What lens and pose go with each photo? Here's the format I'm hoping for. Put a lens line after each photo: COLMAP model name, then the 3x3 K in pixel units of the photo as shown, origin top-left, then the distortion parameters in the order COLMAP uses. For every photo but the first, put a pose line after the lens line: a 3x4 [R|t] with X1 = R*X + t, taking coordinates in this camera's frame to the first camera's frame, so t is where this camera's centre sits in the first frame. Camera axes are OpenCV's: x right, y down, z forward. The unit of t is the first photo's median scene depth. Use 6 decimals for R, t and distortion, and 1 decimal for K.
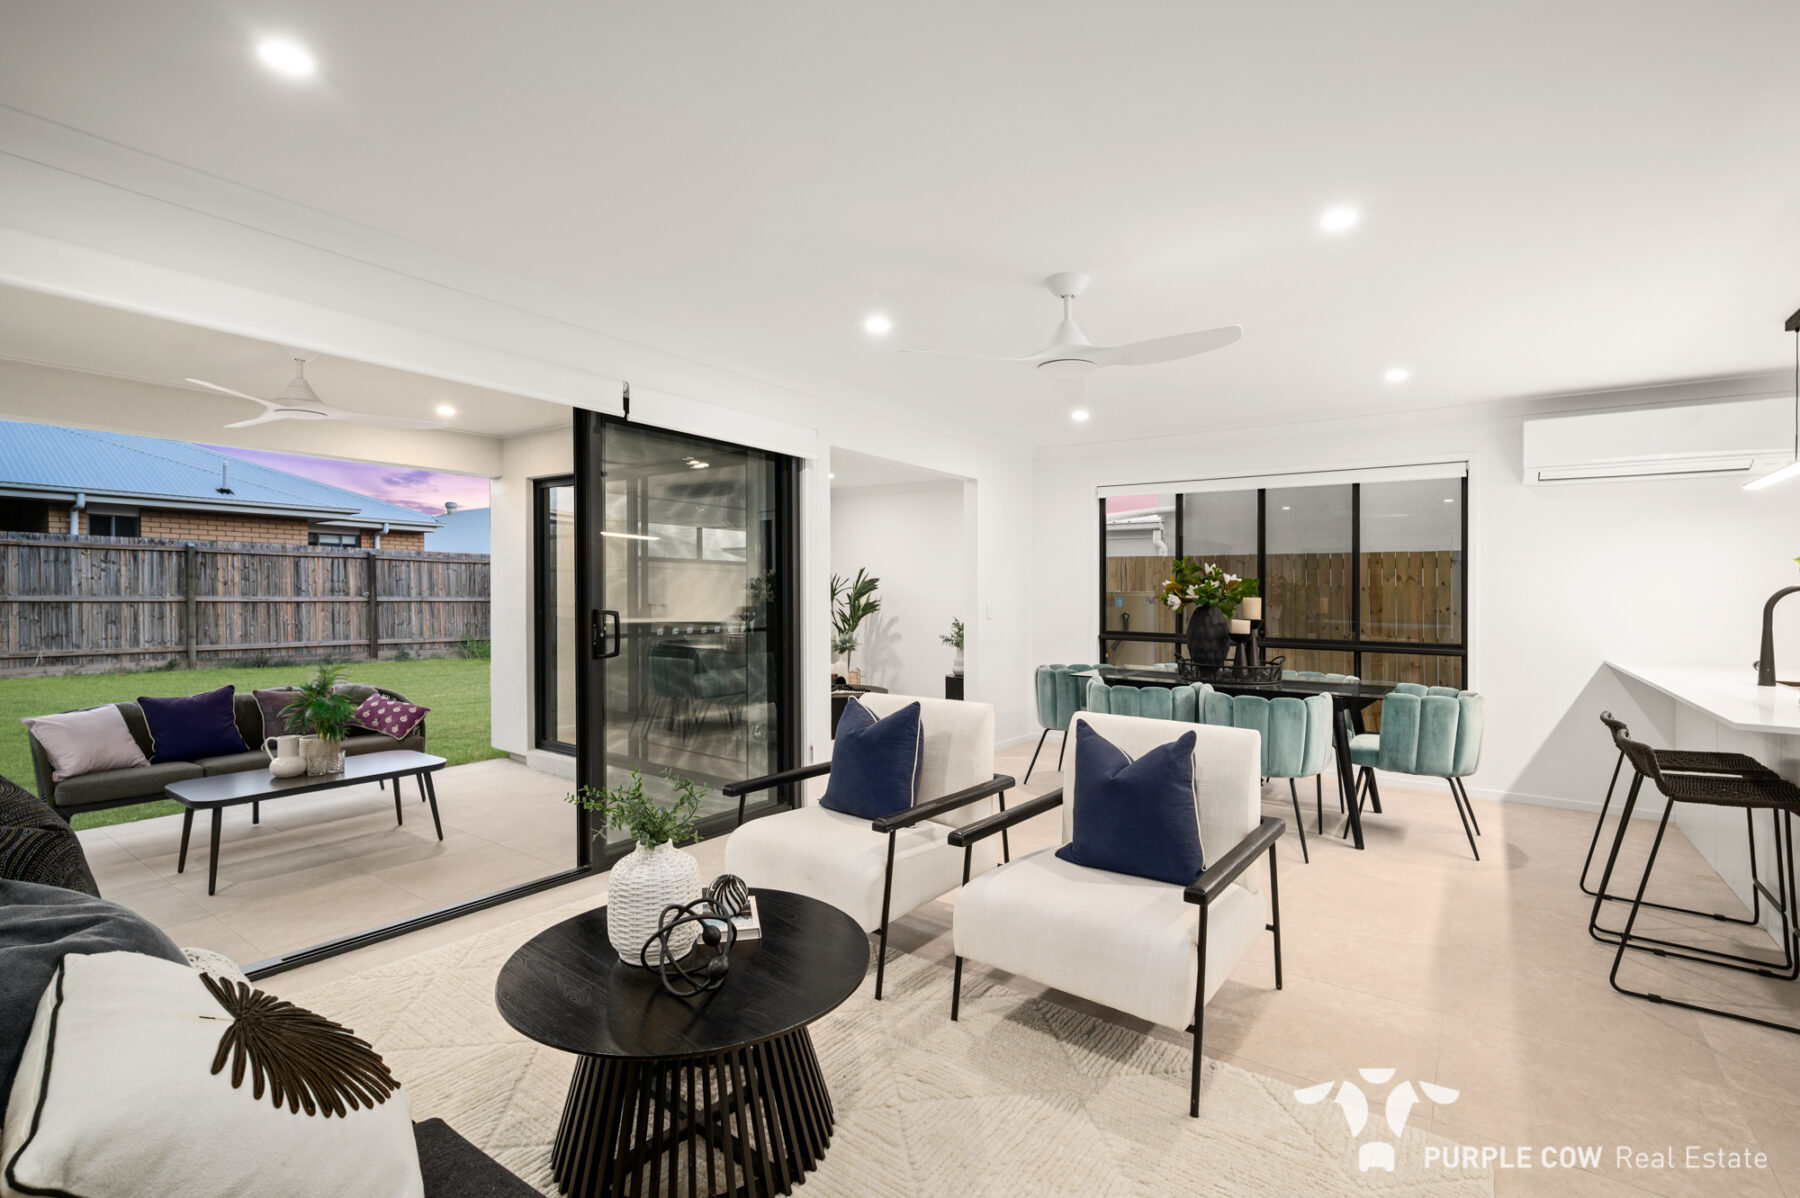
lens RADIAL K [[805.7, 0, 890.7], [0, 805.7, 591.5], [0, 0, 1]] dist [0.000876, -0.000102]
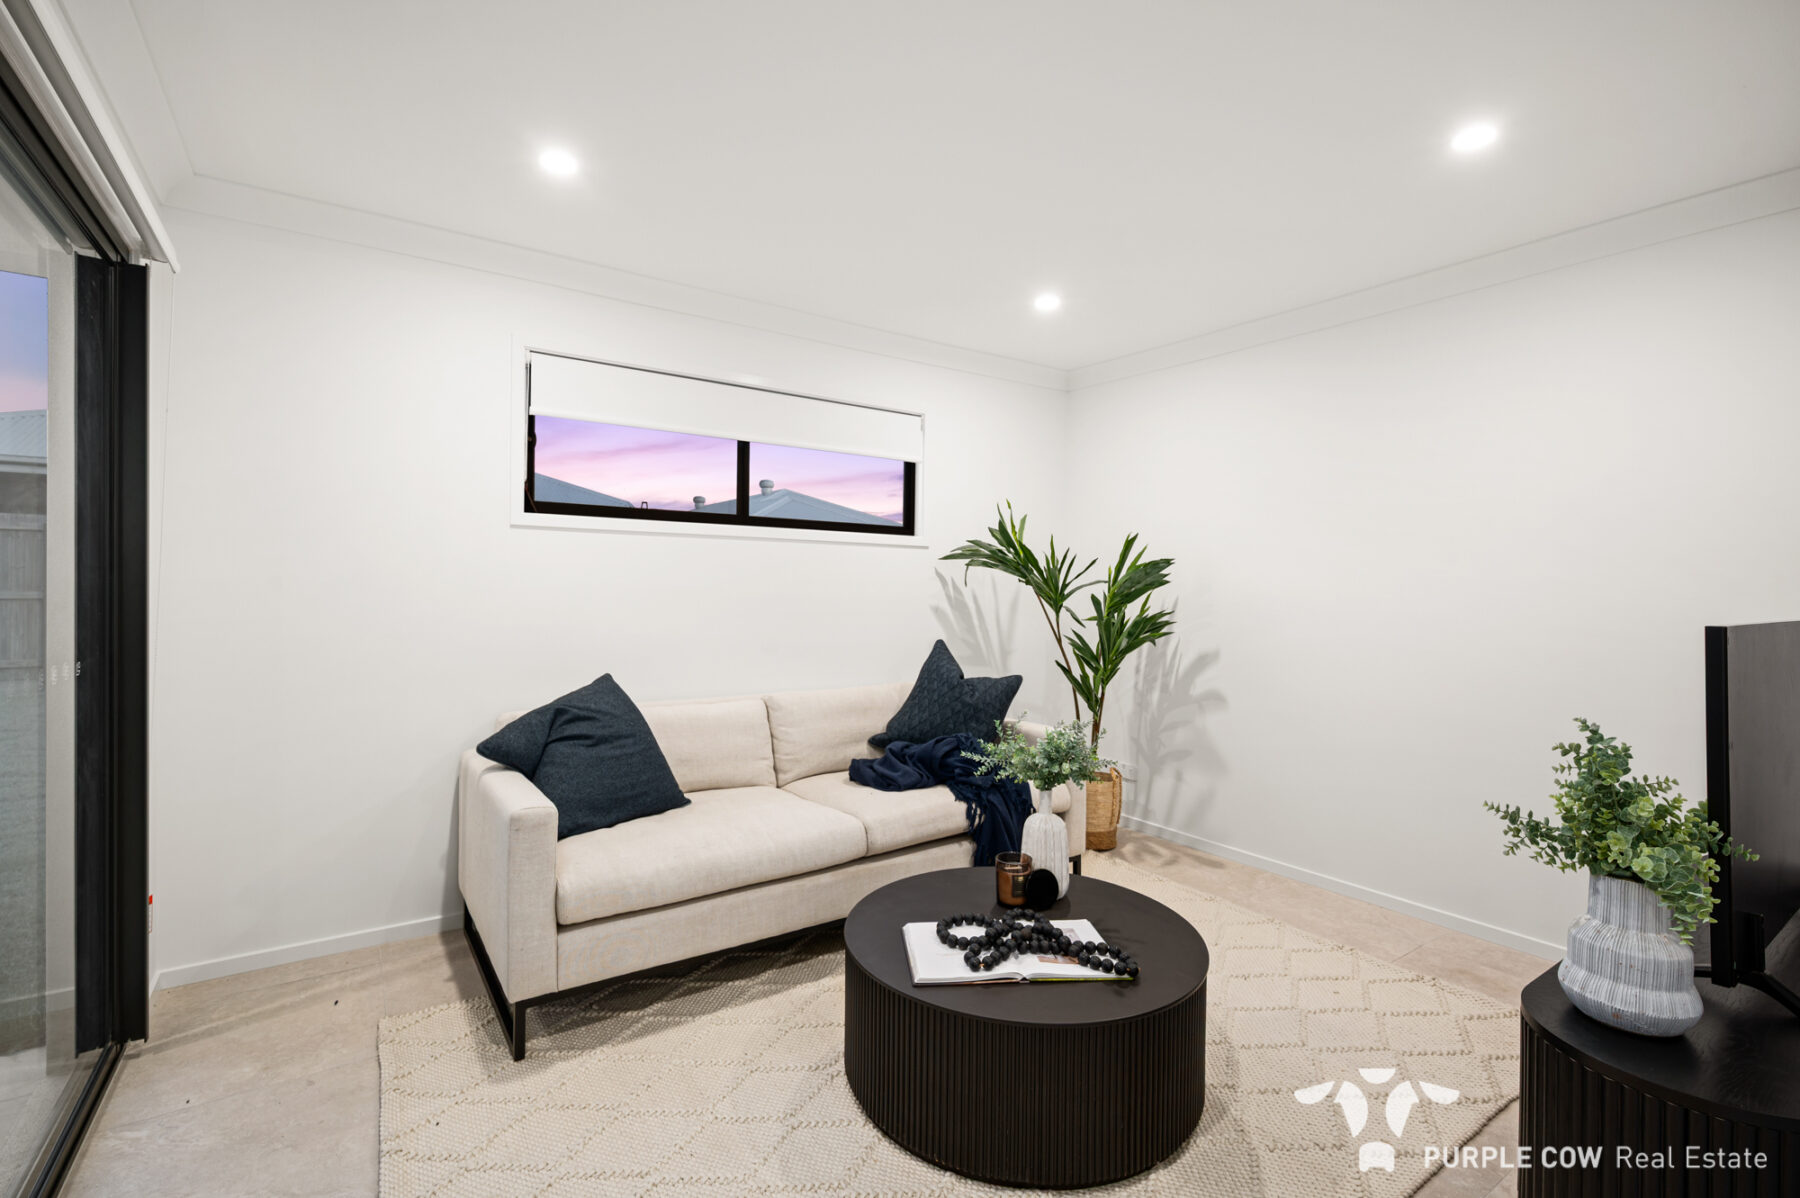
lens RADIAL K [[805.7, 0, 902.8], [0, 805.7, 593.9], [0, 0, 1]] dist [0.000876, -0.000102]
pose [[0.959286, 0.008737, -0.282300, -0.030161], [-0.003472, 0.999811, 0.019145, -0.005877], [0.282414, -0.017385, 0.959135, 0.566825]]
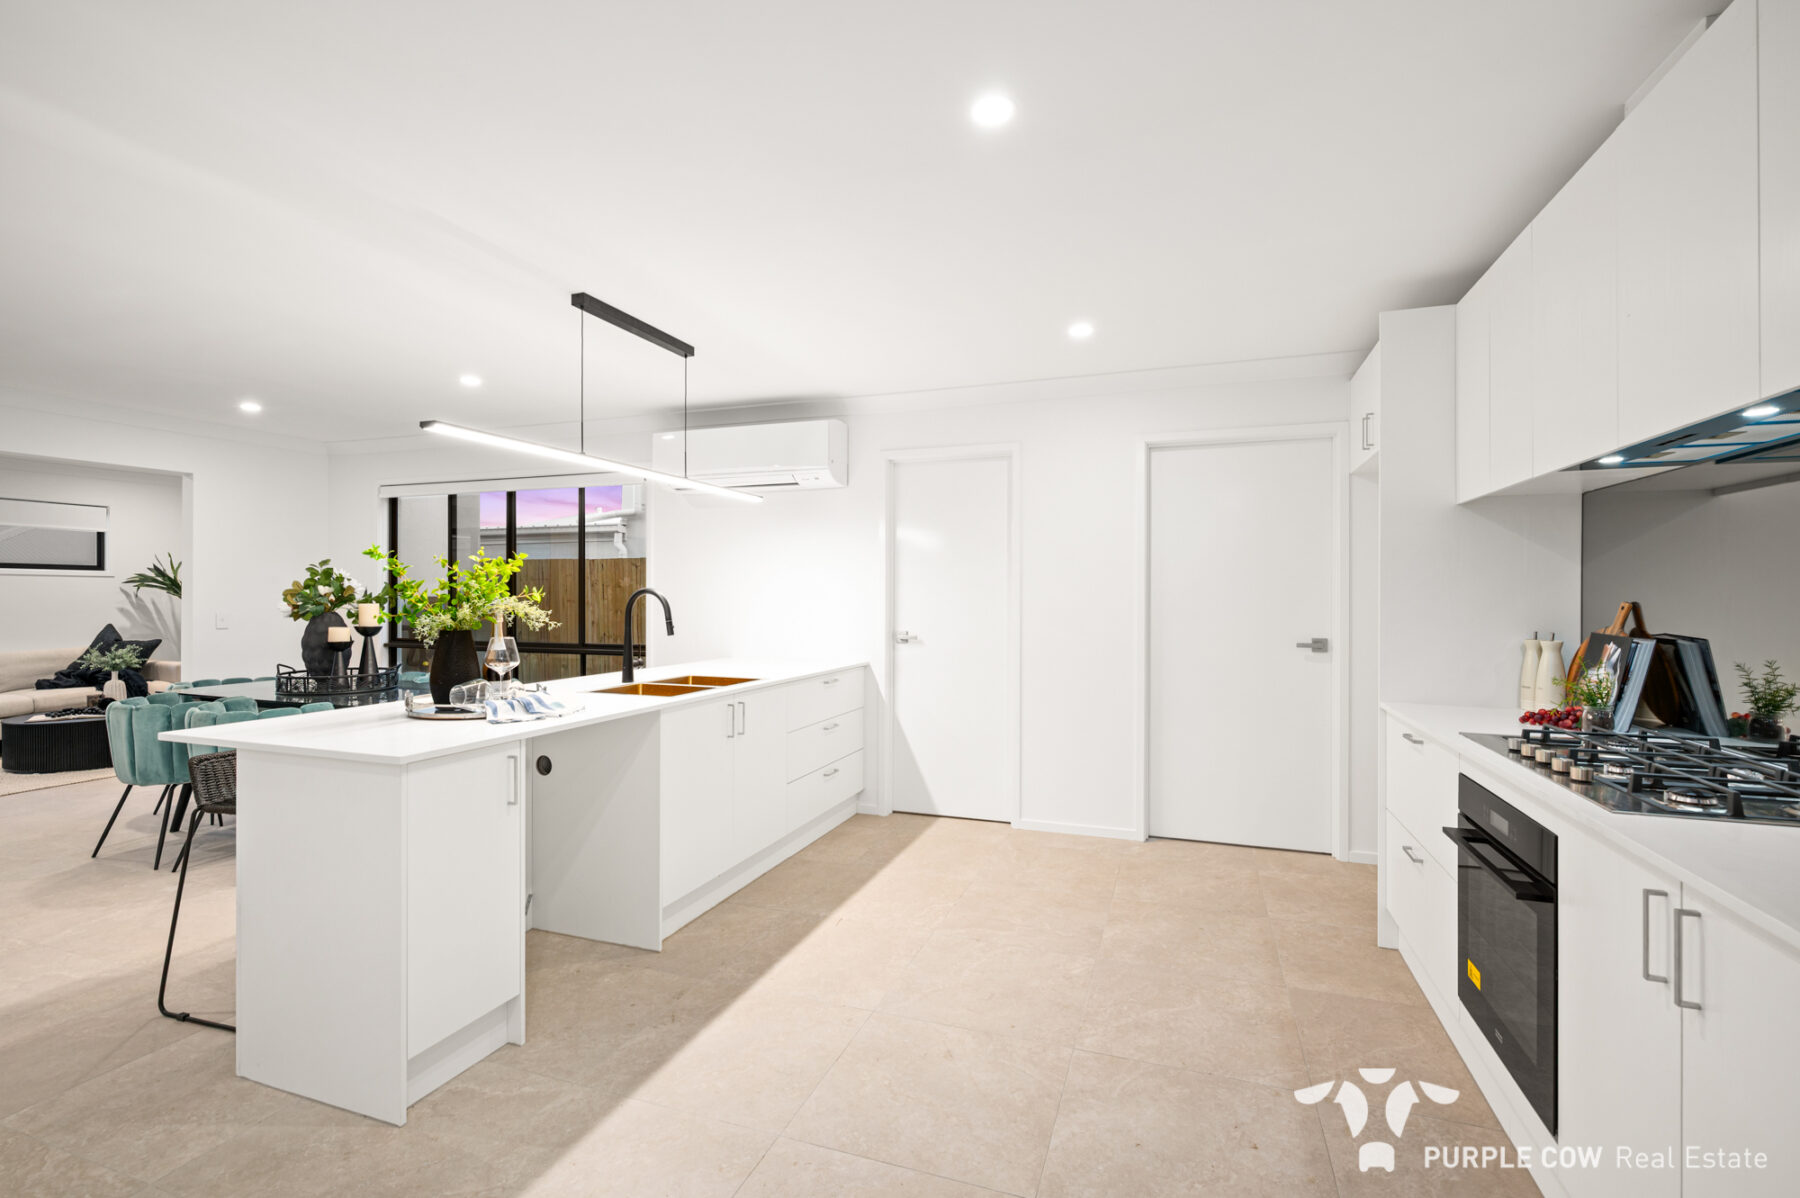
lens RADIAL K [[805.7, 0, 901.7], [0, 805.7, 585.5], [0, 0, 1]] dist [0.000876, -0.000102]
pose [[0.949467, -0.006226, 0.313806, 0.374755], [0.008702, 0.999941, -0.006489, -0.001399], [-0.313747, 0.008892, 0.949465, -0.060835]]
